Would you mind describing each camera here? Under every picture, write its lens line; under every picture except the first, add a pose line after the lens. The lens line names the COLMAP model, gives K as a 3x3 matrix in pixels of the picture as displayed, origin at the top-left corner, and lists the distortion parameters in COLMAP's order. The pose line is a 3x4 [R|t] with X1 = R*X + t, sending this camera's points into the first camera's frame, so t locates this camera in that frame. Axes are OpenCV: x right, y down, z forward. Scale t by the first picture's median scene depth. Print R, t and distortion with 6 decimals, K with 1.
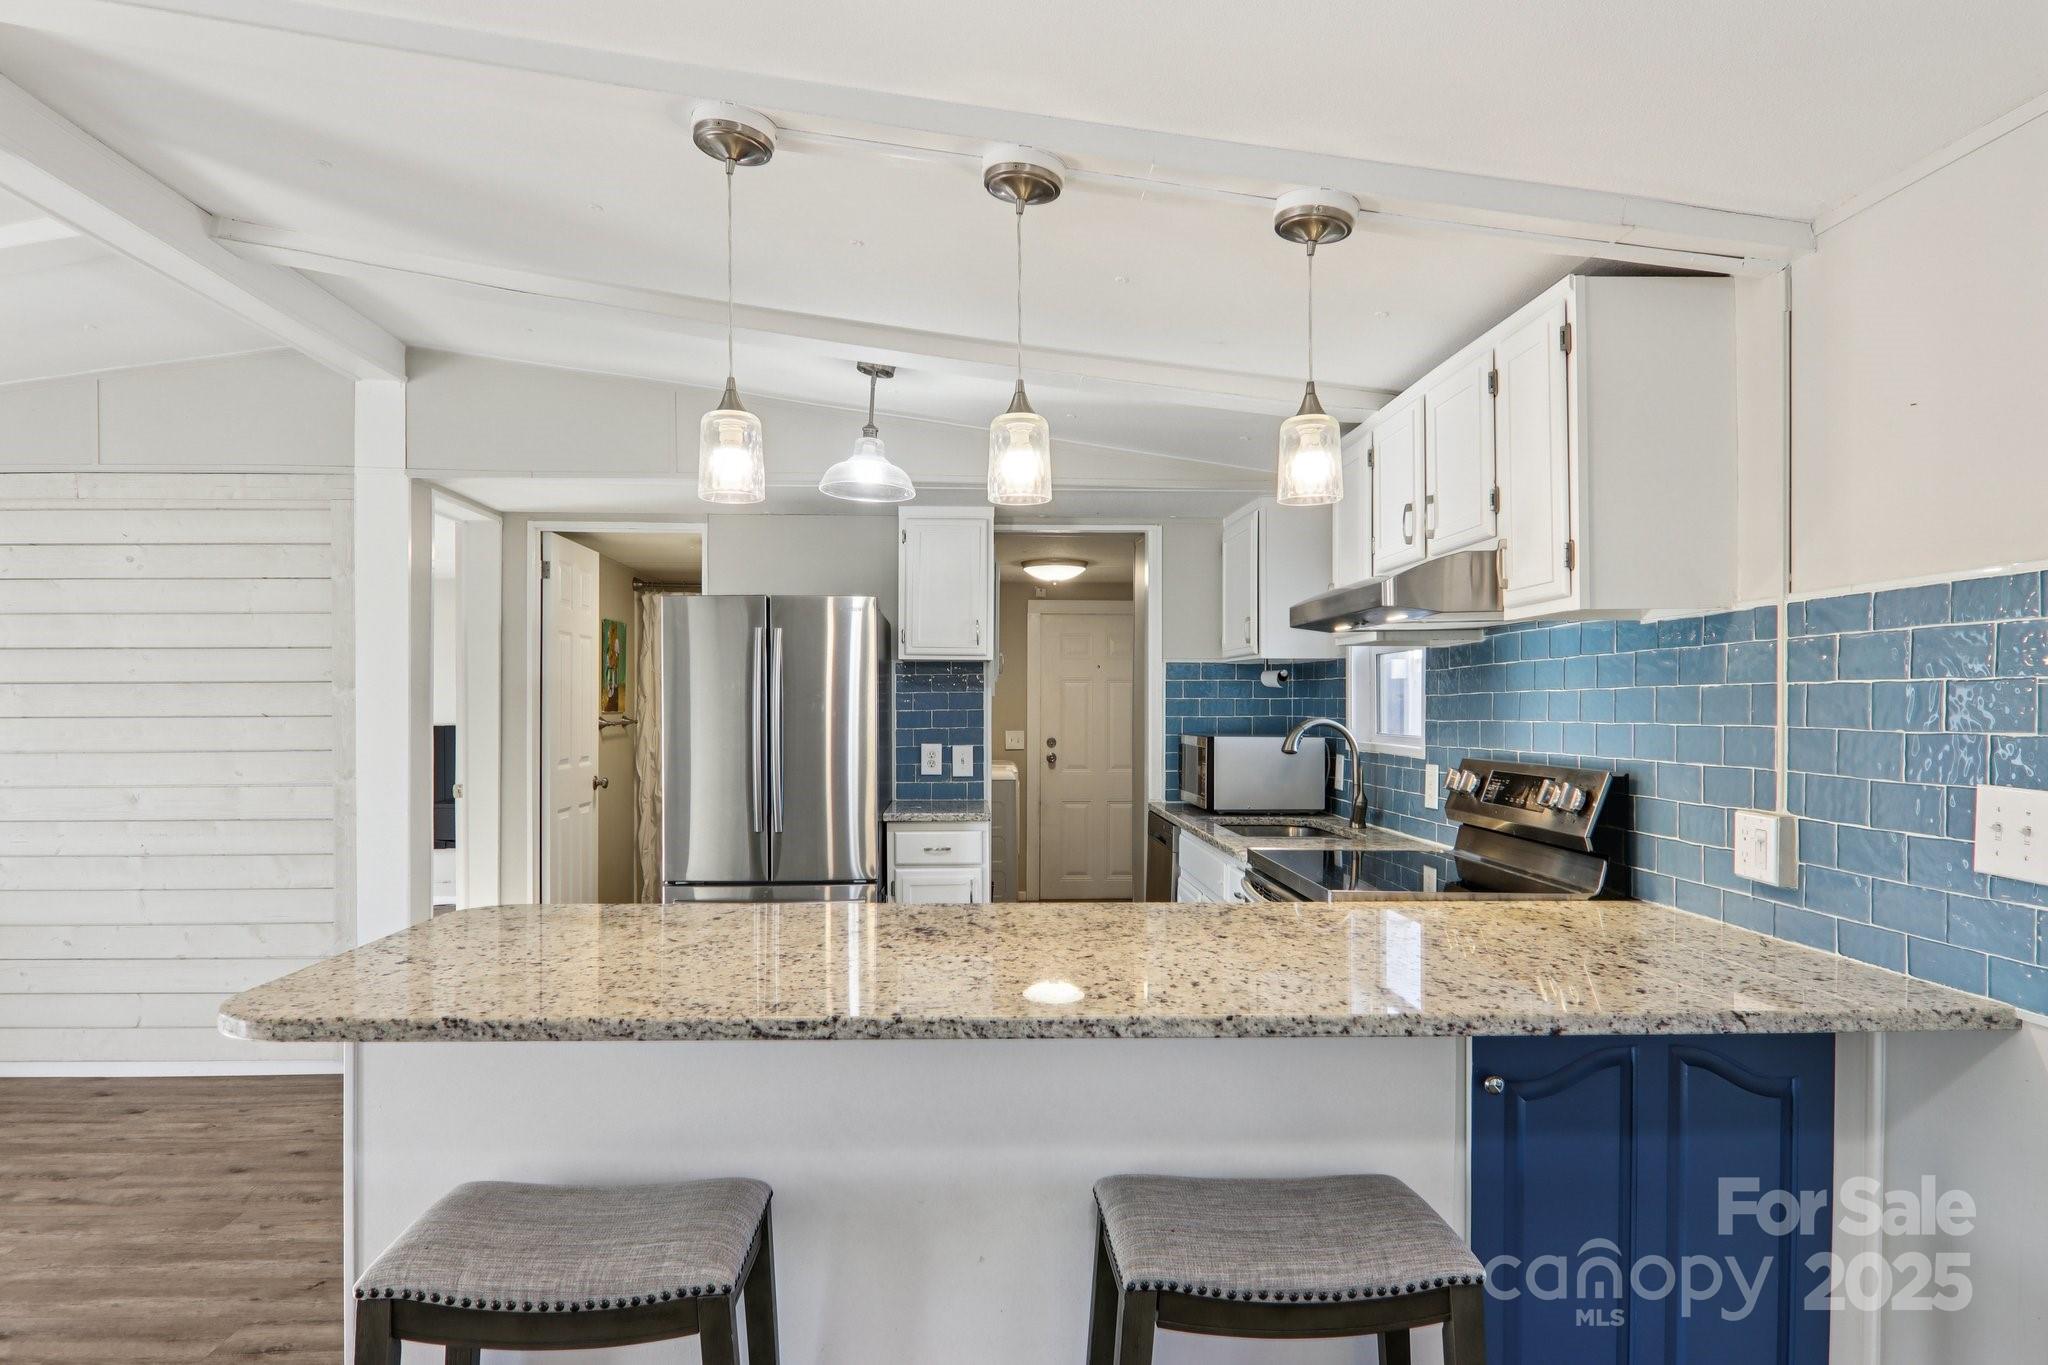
lens RADIAL K [[1208.3, 0, 1000.7], [0, 1208.3, 710.1], [0, 0, 1]] dist [-0.005982, -0.002169]
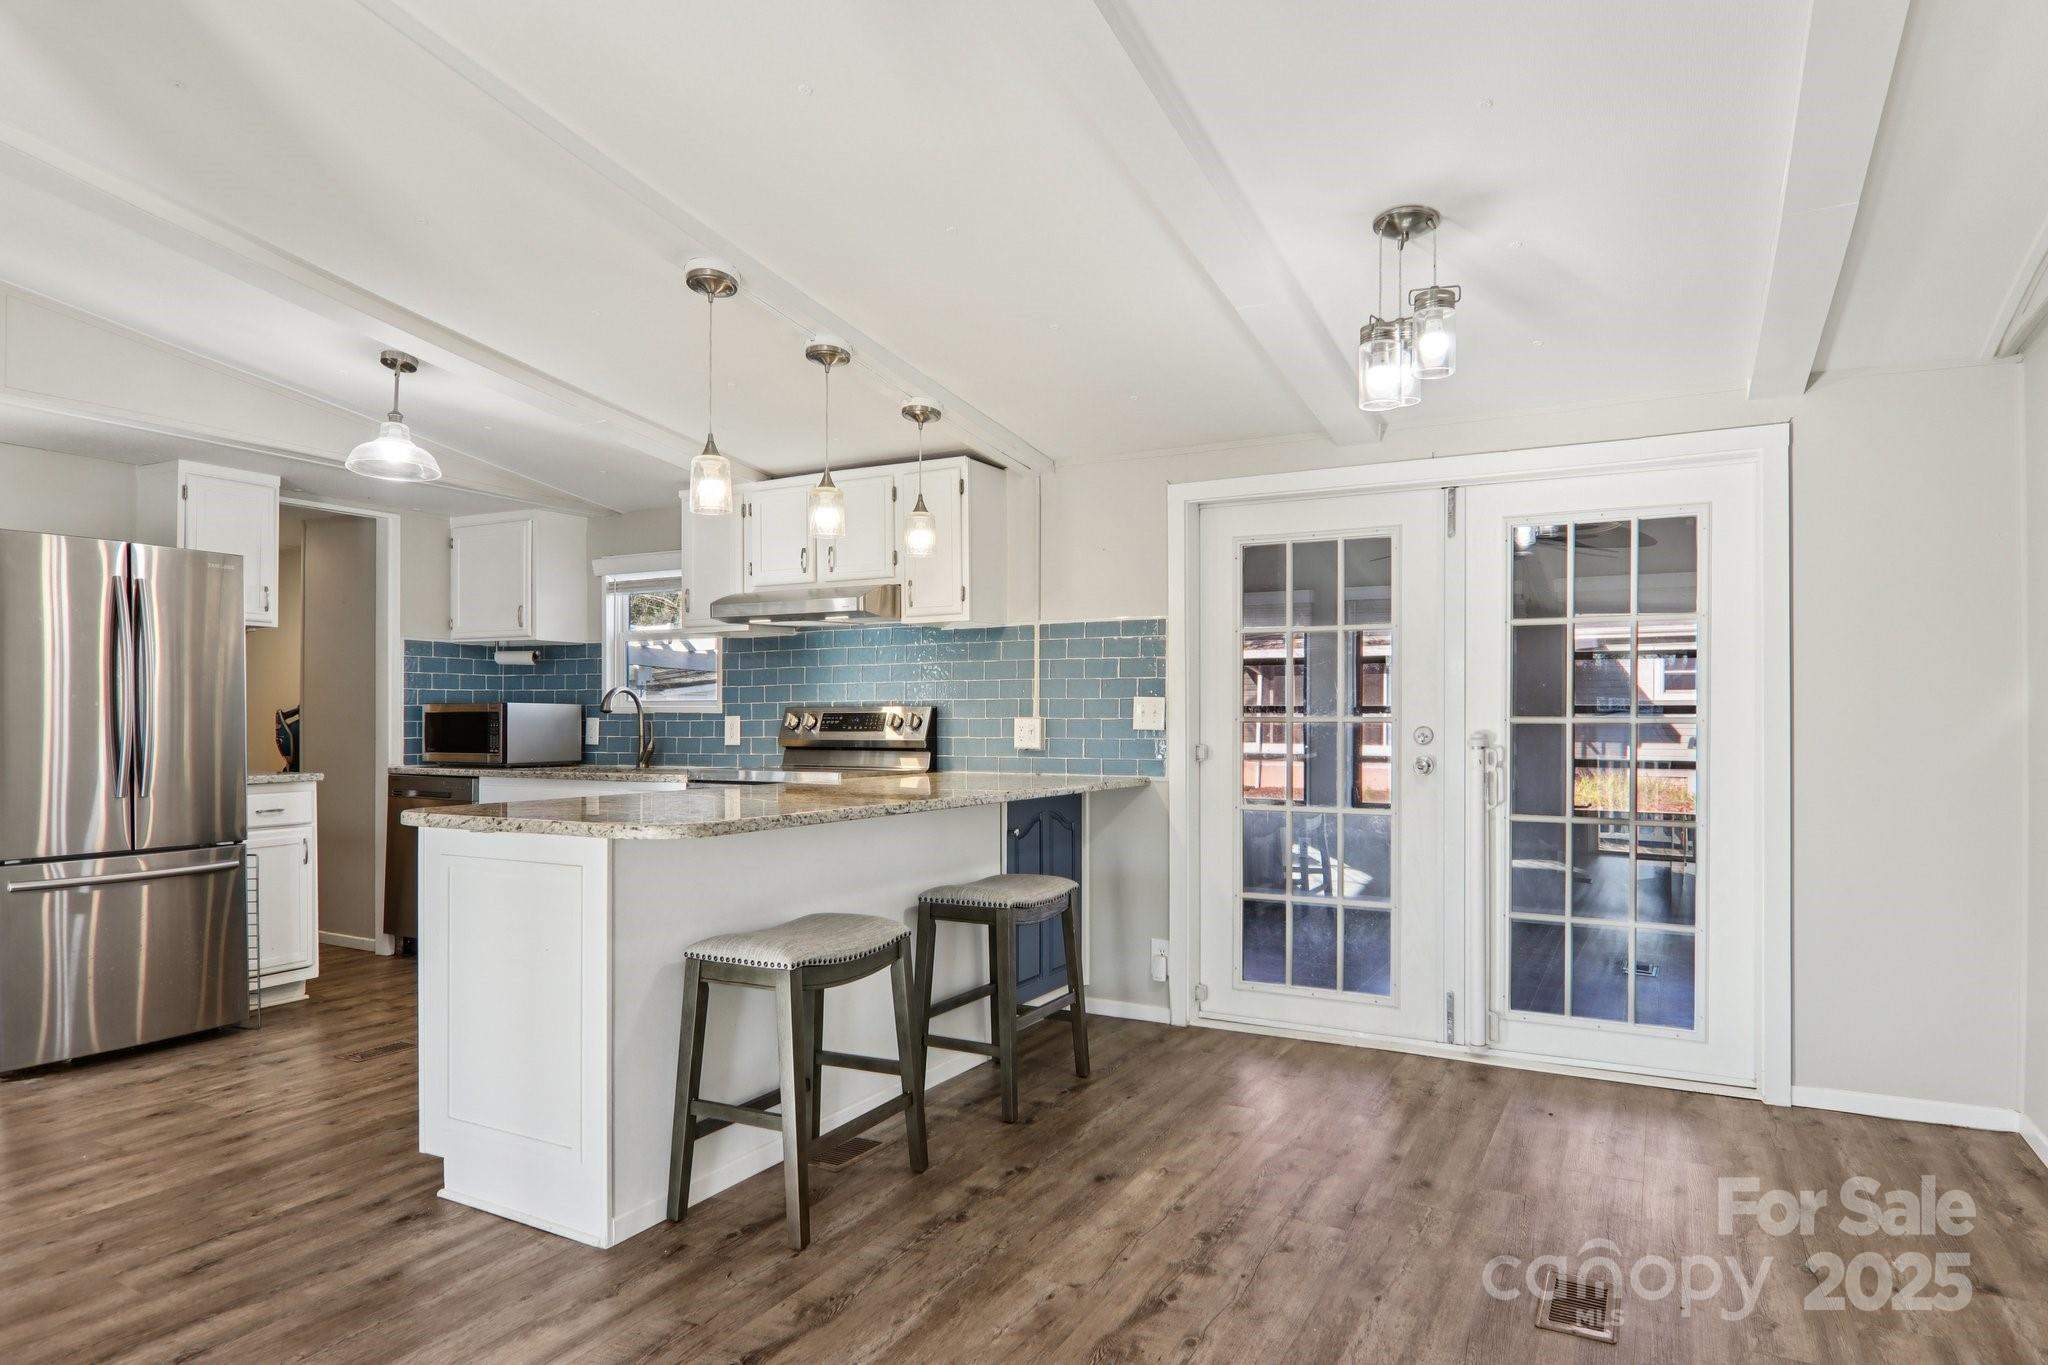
lens RADIAL K [[1201.2, 0, 1022.8], [0, 1201.2, 716.5], [0, 0, 1]] dist [0.004291, -0.016059]
pose [[0.507366, -0.001205, 0.861730, -0.933521], [0.004810, 0.999987, -0.001434, 0.062468], [-0.861717, 0.004873, 0.507365, -0.084171]]
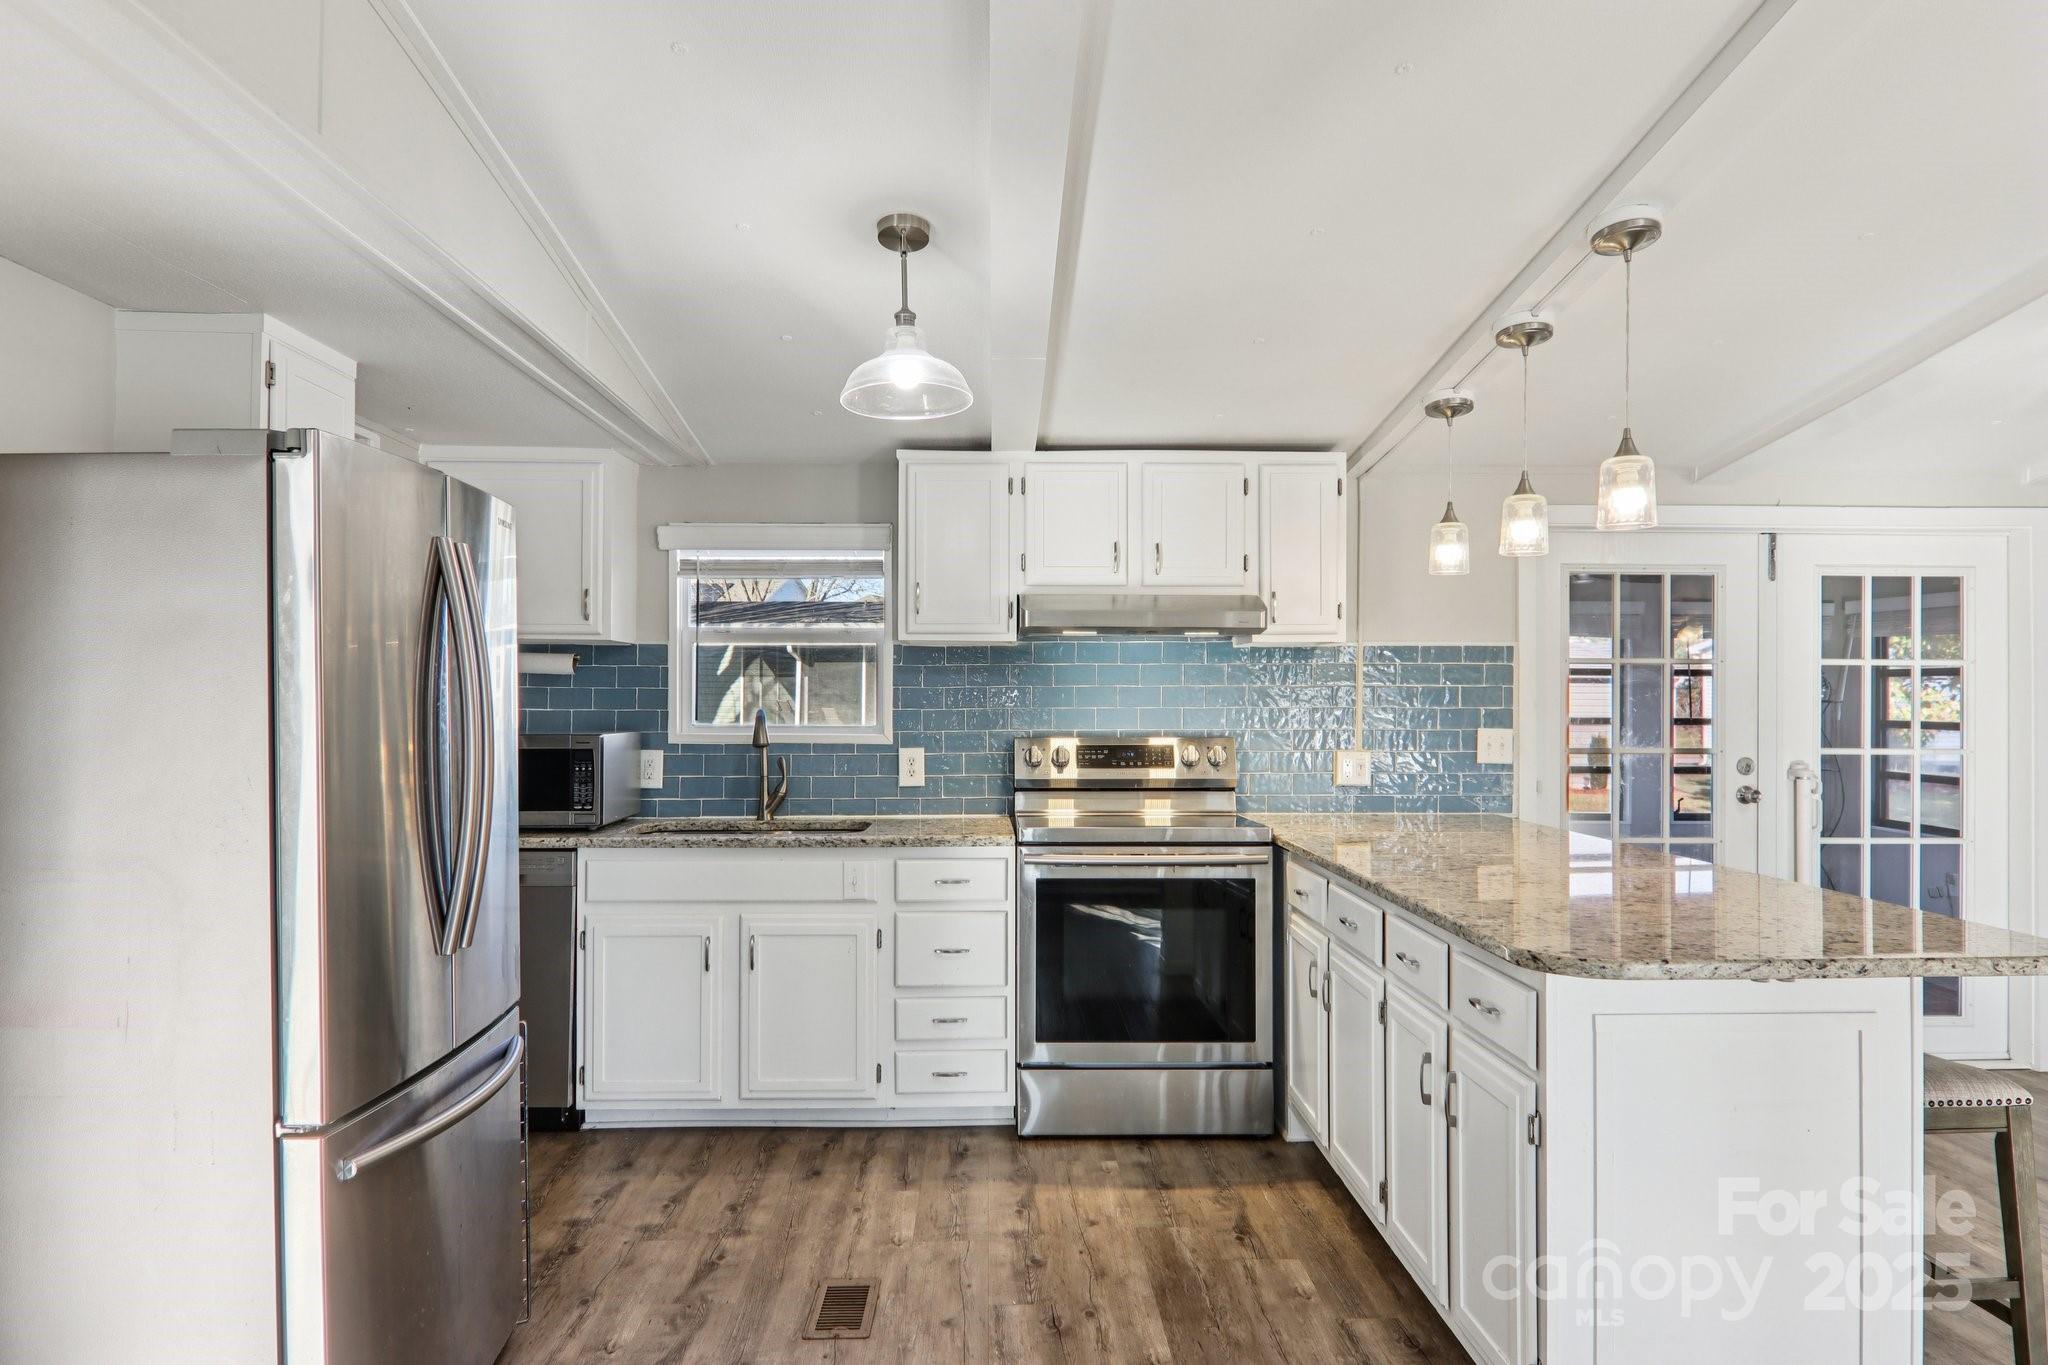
lens RADIAL K [[1239.2, 0, 1019.5], [0, 1239.2, 683.4], [0, 0, 1]] dist [-0.000379, -0.000365]
pose [[0.005358, 0.009171, 0.999944, -1.023745], [0.003084, 0.999953, -0.009188, -0.005804], [-0.999981, 0.003133, 0.005329, 1.118034]]
